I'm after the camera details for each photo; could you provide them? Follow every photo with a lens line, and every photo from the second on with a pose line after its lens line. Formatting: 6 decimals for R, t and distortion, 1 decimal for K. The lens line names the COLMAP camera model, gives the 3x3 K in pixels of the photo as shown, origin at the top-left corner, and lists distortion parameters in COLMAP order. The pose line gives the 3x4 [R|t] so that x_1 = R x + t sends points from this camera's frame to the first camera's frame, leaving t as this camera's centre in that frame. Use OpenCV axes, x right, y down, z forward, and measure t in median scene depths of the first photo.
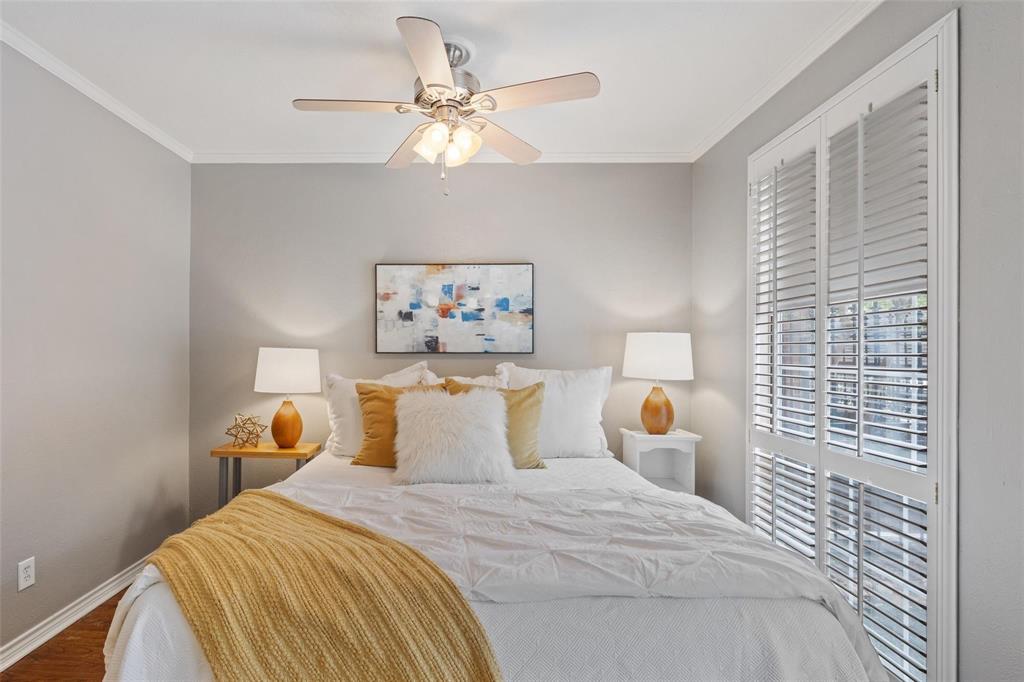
lens RADIAL K [[502.5, 0, 502.3], [0, 502.5, 328.3], [0, 0, 1]] dist [0.000944, -0.000156]
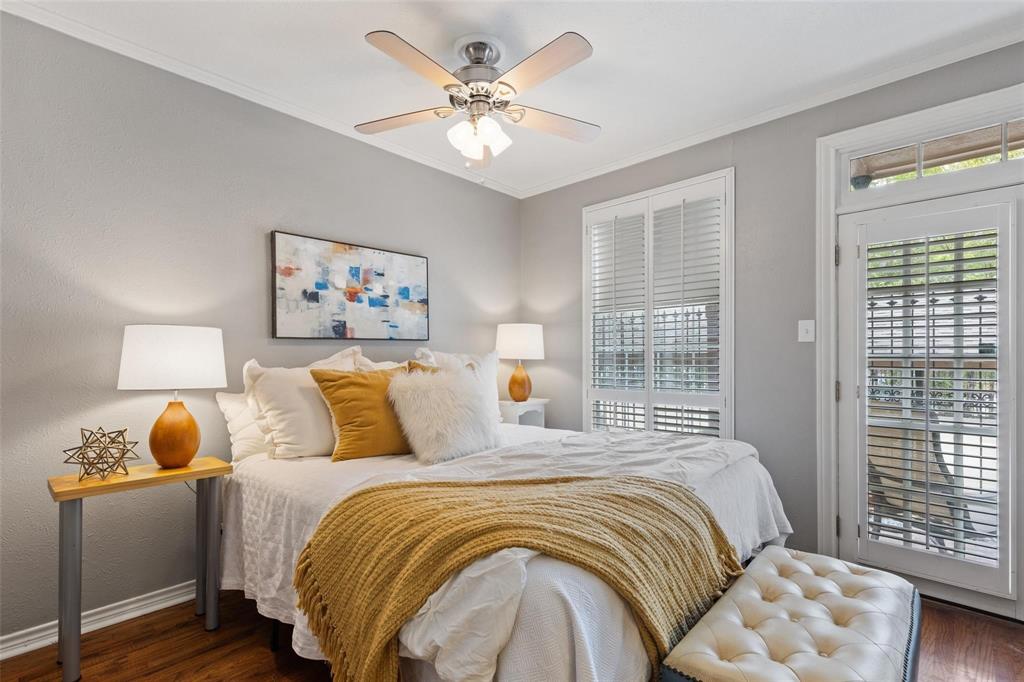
lens RADIAL K [[463.9, 0, 499.4], [0, 463.9, 344.1], [0, 0, 1]] dist [0.004931, -0.000954]
pose [[0.672787, 0.007076, 0.739803, -0.573495], [-0.018241, 0.999809, 0.007025, 0.047651], [-0.739612, -0.018221, 0.672787, 0.208267]]
